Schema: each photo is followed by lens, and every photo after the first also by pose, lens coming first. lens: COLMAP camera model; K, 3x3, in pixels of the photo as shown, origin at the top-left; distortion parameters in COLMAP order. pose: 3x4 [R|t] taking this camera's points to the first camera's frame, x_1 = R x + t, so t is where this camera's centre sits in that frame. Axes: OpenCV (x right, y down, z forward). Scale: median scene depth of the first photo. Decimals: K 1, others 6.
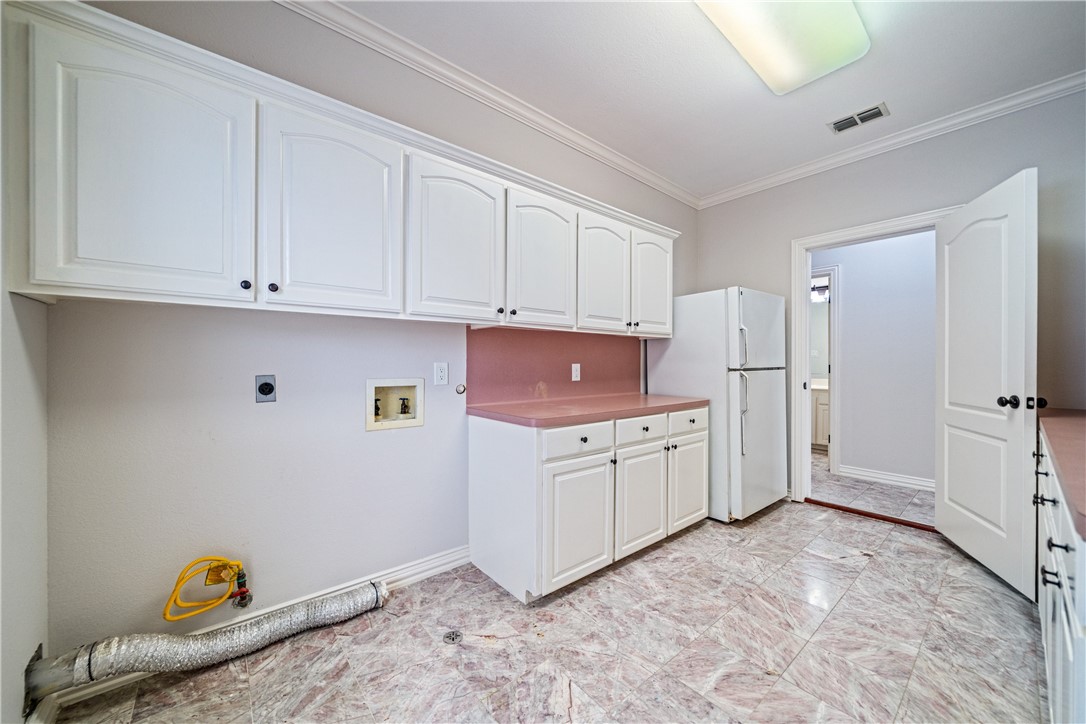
lens RADIAL K [[399.5, 0, 535.4], [0, 399.5, 364.4], [0, 0, 1]] dist [-0.007317, 0.000461]
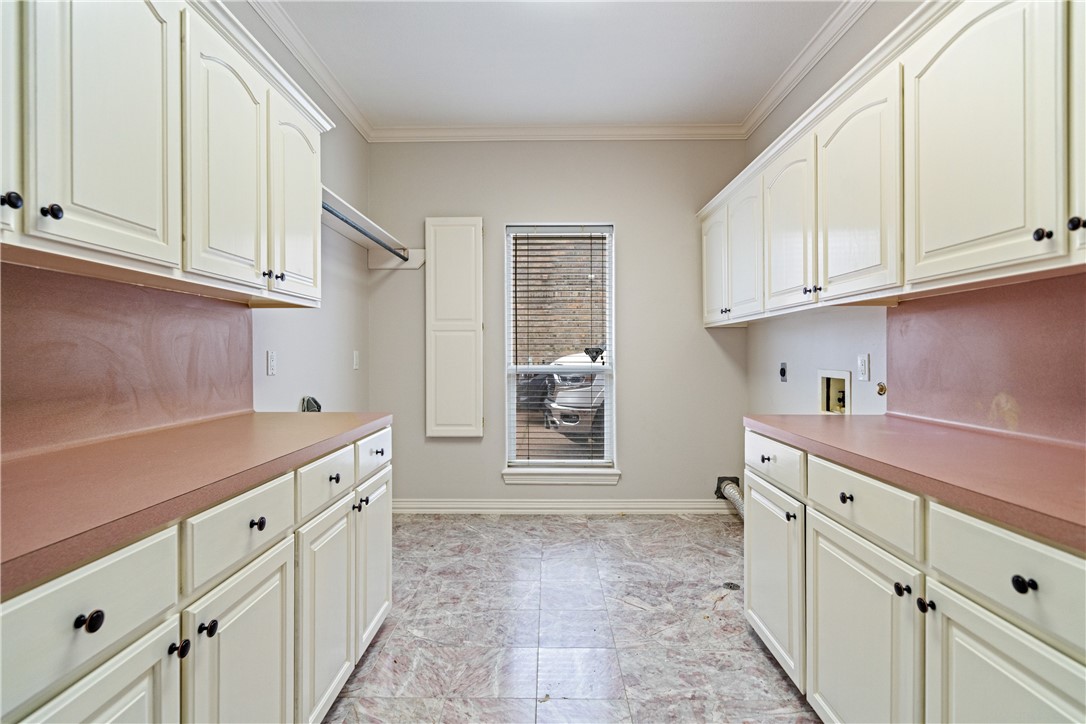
lens RADIAL K [[527.1, 0, 540.0], [0, 527.1, 356.1], [0, 0, 1]] dist [0.001144, 0.000075]
pose [[-0.646839, 0.002582, -0.762622, 1.443700], [-0.002004, 0.999985, 0.005085, -0.005187], [0.762624, 0.004817, -0.646825, 1.680967]]
